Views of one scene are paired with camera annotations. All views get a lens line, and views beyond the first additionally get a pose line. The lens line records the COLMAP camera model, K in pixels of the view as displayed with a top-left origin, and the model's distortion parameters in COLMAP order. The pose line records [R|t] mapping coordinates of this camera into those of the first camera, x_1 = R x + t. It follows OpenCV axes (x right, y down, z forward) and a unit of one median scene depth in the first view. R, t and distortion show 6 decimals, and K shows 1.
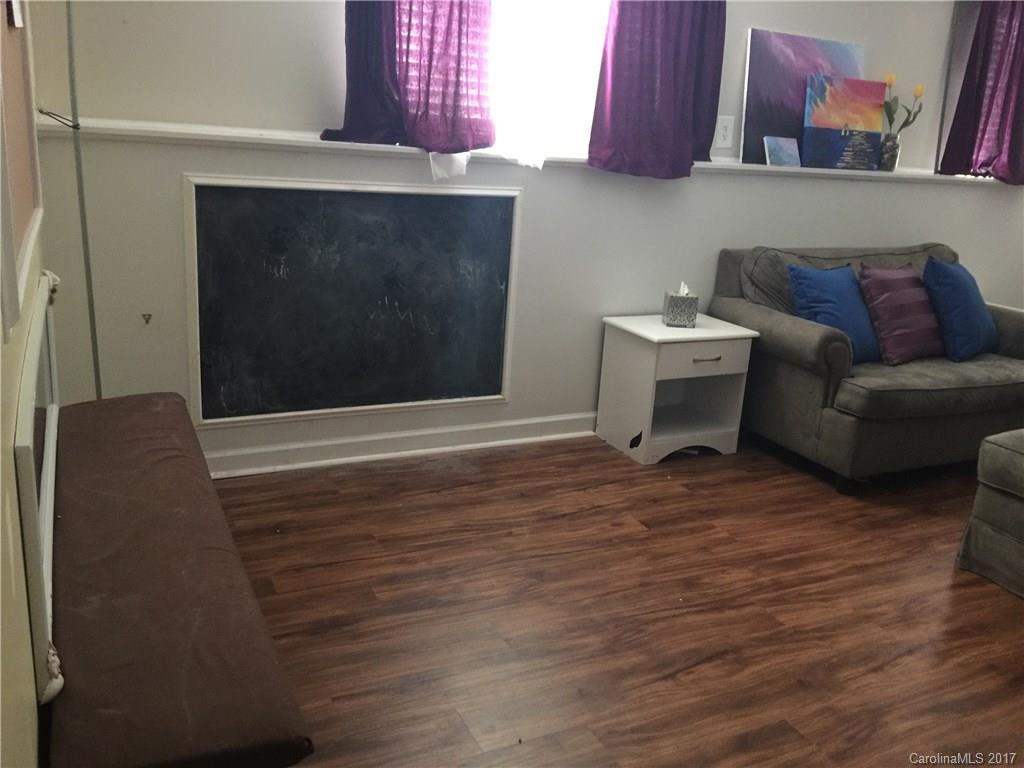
lens RADIAL K [[864.5, 0, 505.7], [0, 864.5, 375.1], [0, 0, 1]] dist [0.077609, -0.120123]
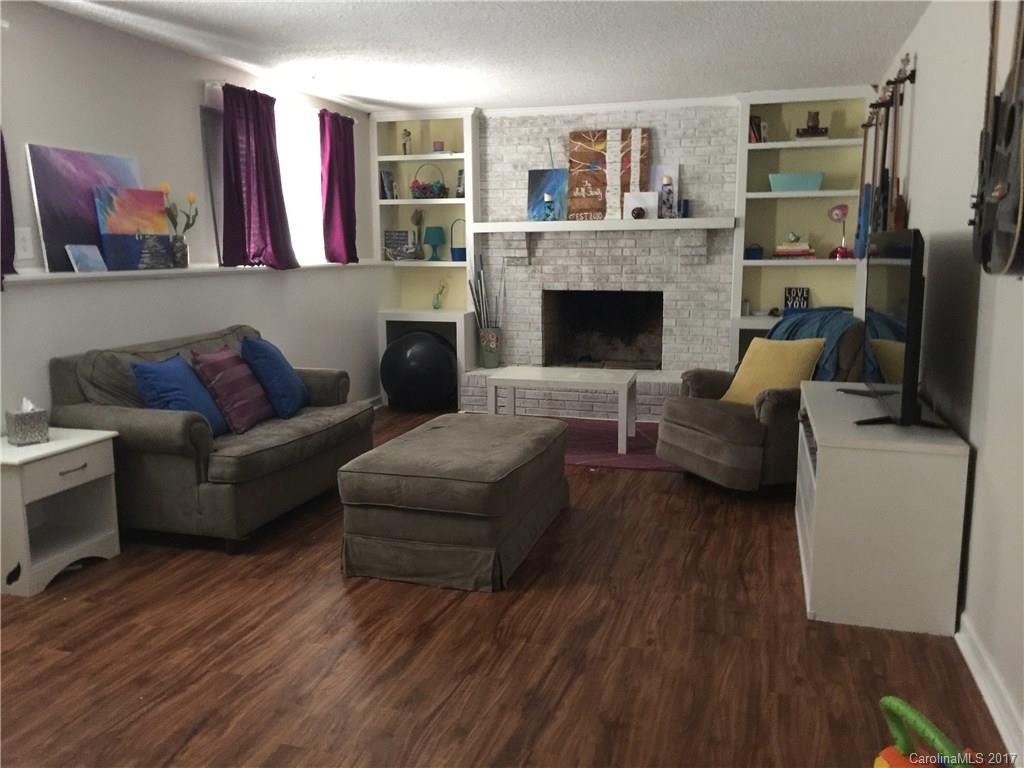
lens RADIAL K [[864.5, 0, 509.4], [0, 864.5, 375.6], [0, 0, 1]] dist [0.077609, -0.120123]
pose [[0.678816, -0.177168, 0.712615, -0.118890], [0.247643, 0.968838, 0.004971, -0.003243], [-0.691289, 0.173100, 0.701538, -0.054154]]
